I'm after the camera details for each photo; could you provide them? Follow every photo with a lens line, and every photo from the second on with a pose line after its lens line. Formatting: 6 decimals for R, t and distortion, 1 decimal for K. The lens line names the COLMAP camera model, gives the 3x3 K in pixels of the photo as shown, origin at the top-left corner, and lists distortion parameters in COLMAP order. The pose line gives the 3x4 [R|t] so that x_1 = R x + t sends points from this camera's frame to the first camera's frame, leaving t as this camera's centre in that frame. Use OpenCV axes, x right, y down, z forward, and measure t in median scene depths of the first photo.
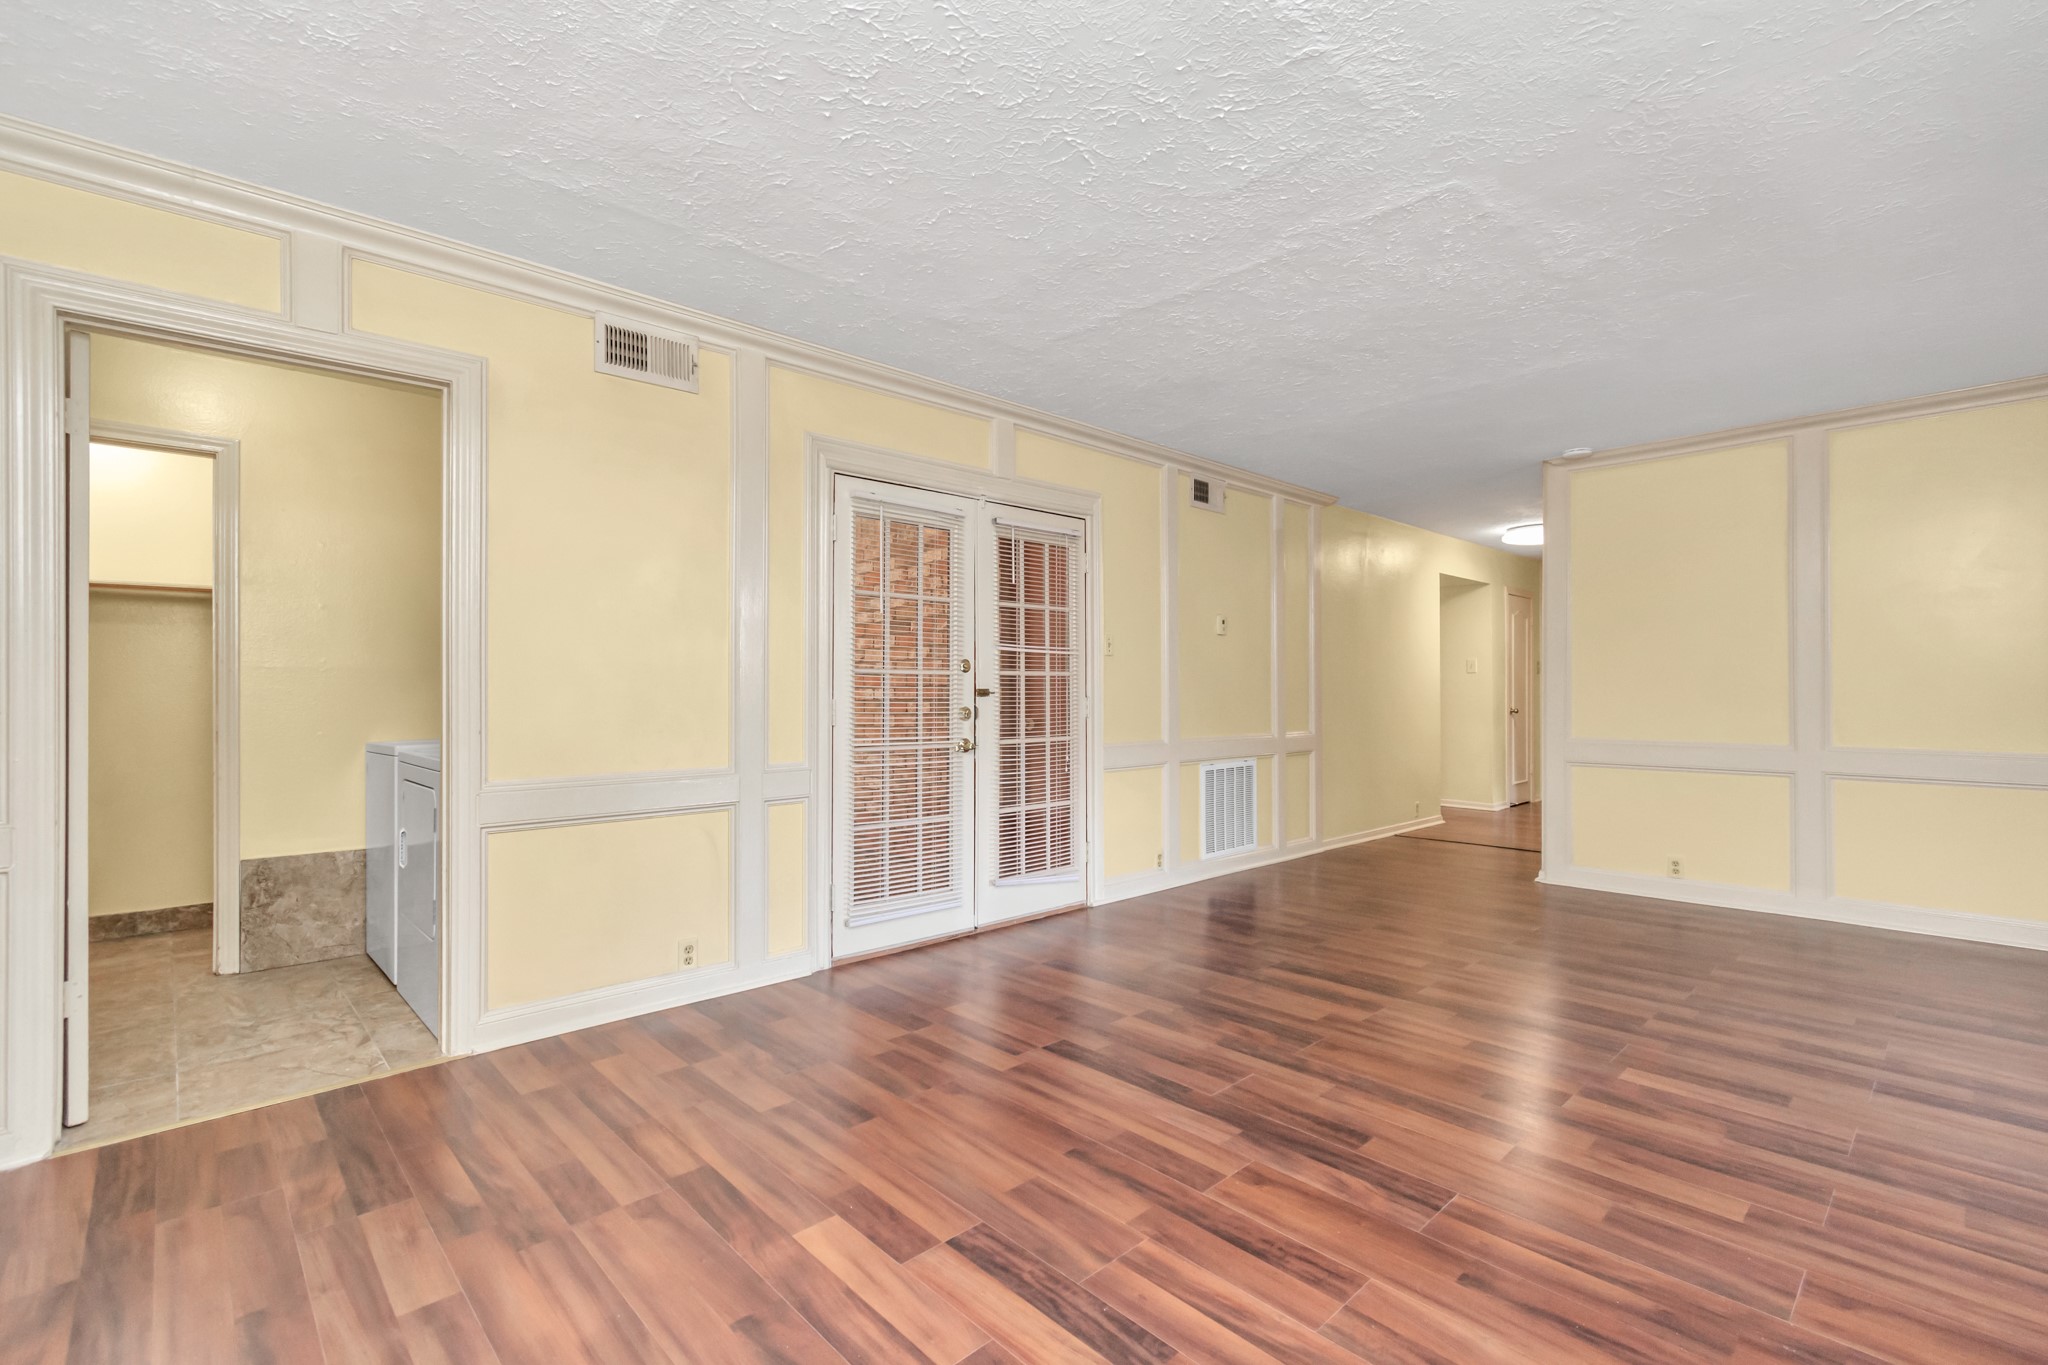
lens RADIAL K [[932.0, 0, 983.5], [0, 932.0, 685.1], [0, 0, 1]] dist [0.002073, -0.001845]
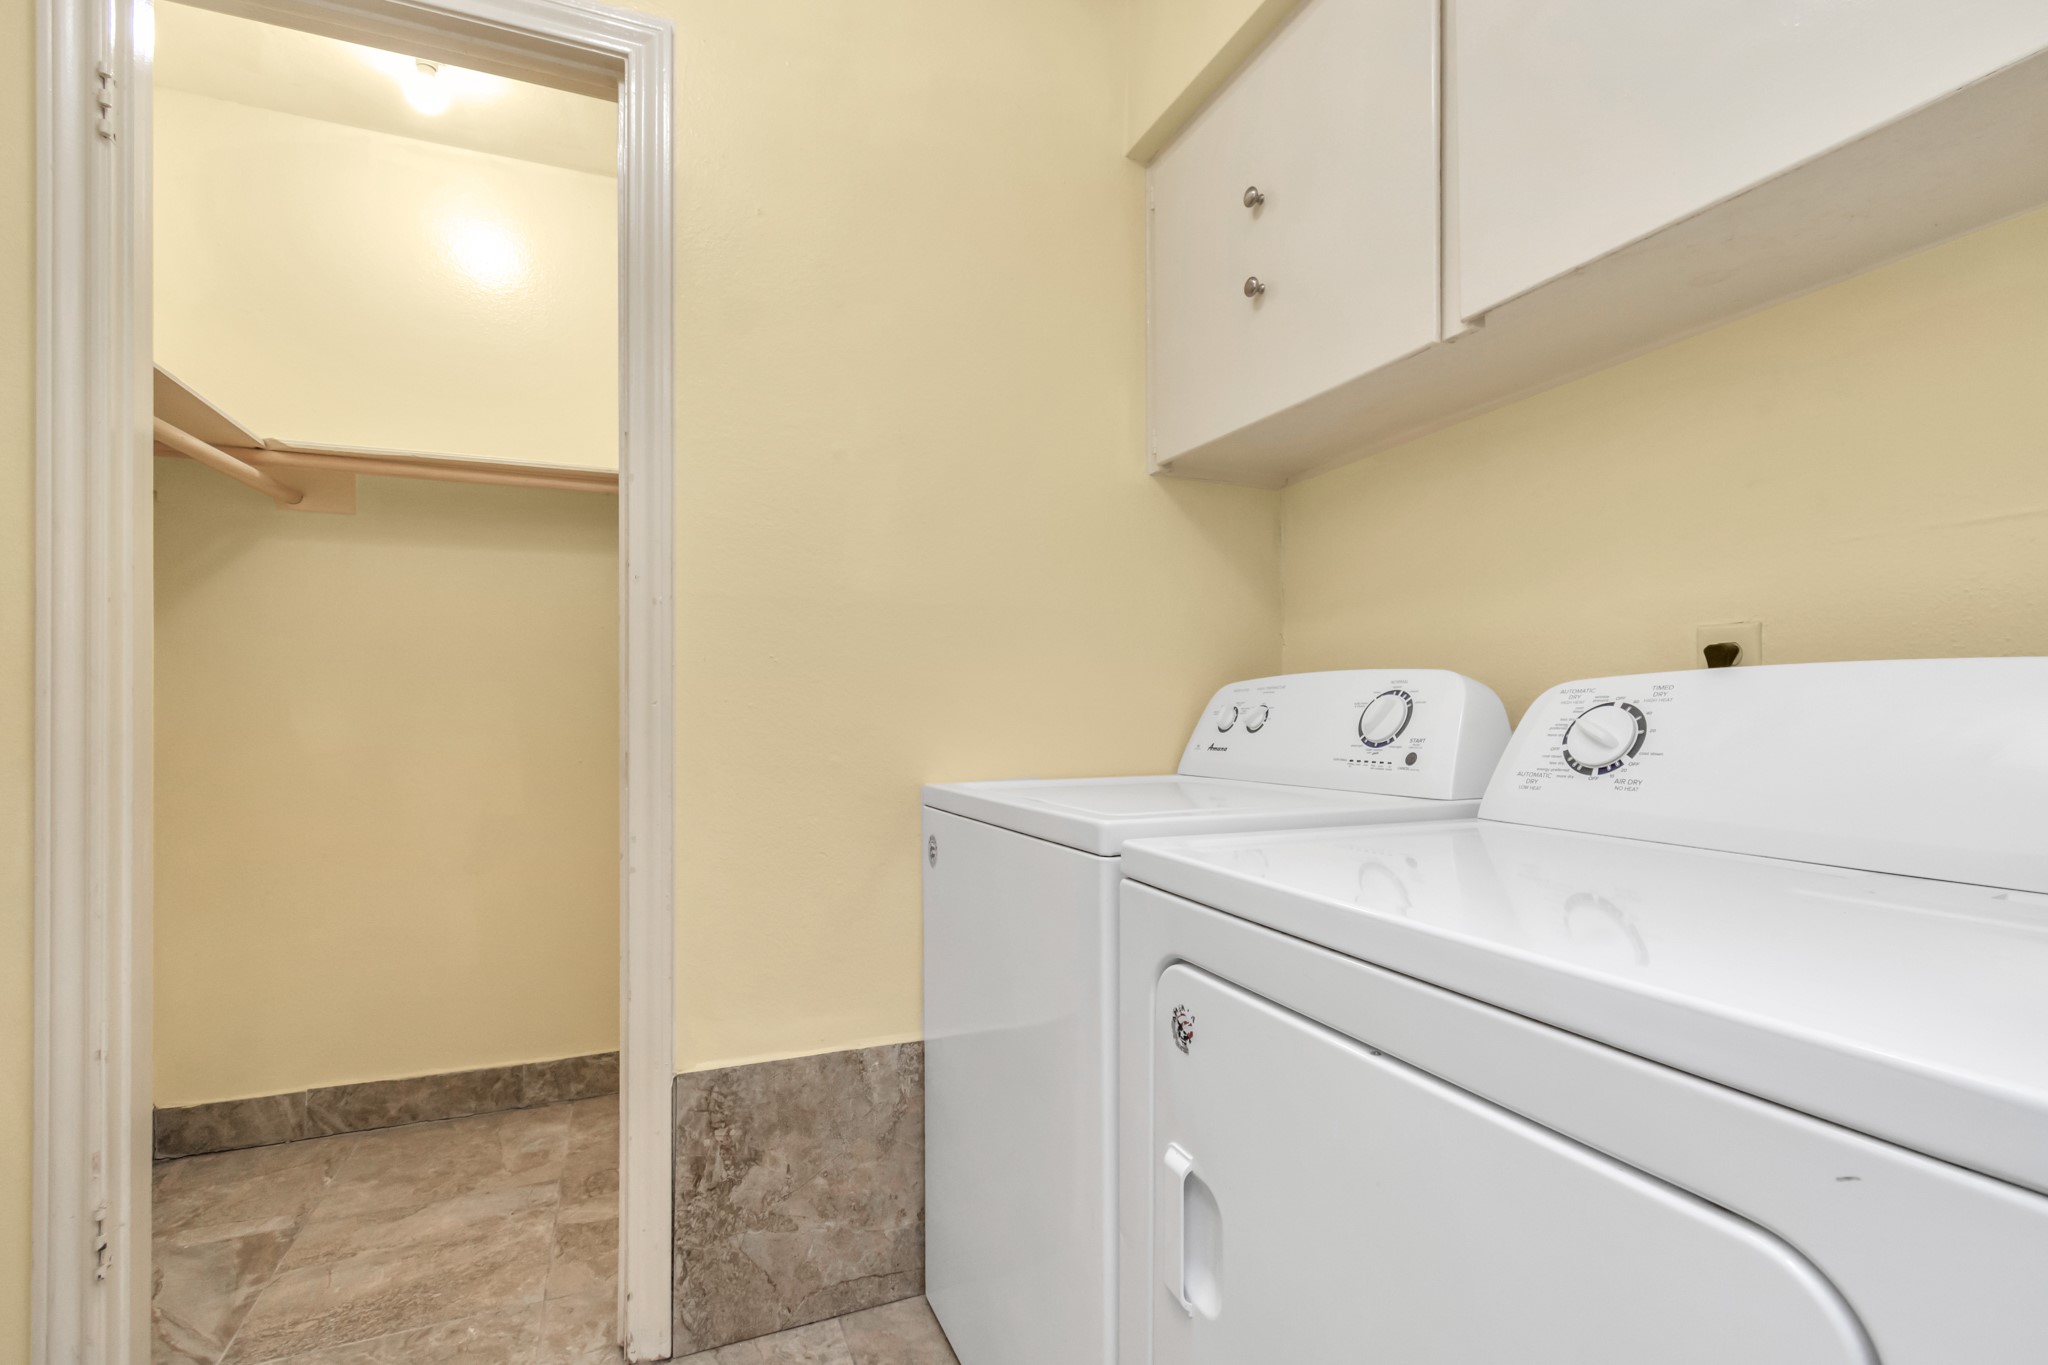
lens RADIAL K [[932.0, 0, 1011.4], [0, 932.0, 693.3], [0, 0, 1]] dist [0.002073, -0.001845]
pose [[0.946411, 0.001042, -0.322962, -0.507216], [-0.002399, 0.999990, -0.003802, 0.021499], [0.322955, 0.004373, 0.946404, 0.637661]]
